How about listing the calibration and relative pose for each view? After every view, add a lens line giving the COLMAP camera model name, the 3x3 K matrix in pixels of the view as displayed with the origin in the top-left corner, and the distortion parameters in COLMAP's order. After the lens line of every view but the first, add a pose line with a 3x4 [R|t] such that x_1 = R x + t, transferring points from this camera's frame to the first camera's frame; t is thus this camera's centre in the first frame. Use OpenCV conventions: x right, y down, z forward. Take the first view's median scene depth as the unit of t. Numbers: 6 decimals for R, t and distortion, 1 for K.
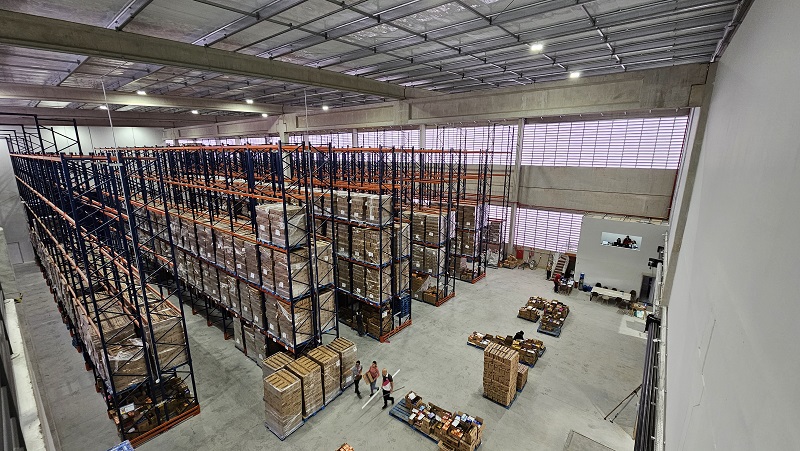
lens RADIAL K [[327.7, 0, 400.0], [0, 327.7, 225.5], [0, 0, 1]] dist [0.009600, 0.000120]
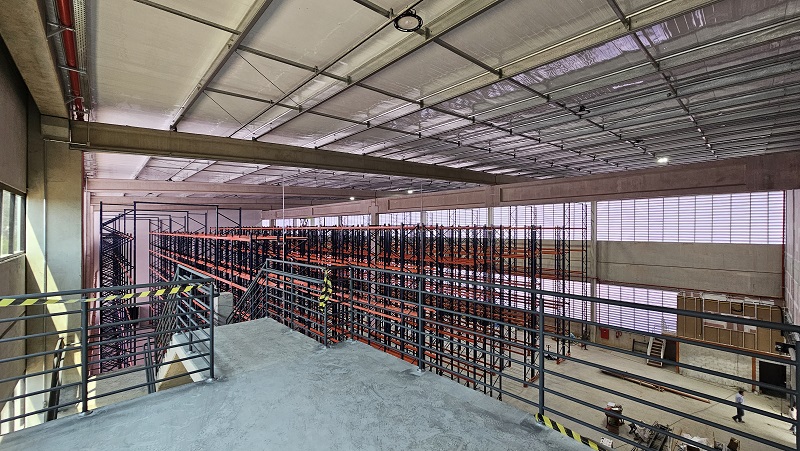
lens RADIAL K [[327.7, 0, 400.0], [0, 327.7, 225.5], [0, 0, 1]] dist [0.009600, 0.000120]
pose [[0.989293, -0.011868, -0.145458, -0.085197], [-0.021515, 0.973938, -0.225793, 0.011764], [0.144347, 0.226505, 0.963255, -0.066870]]
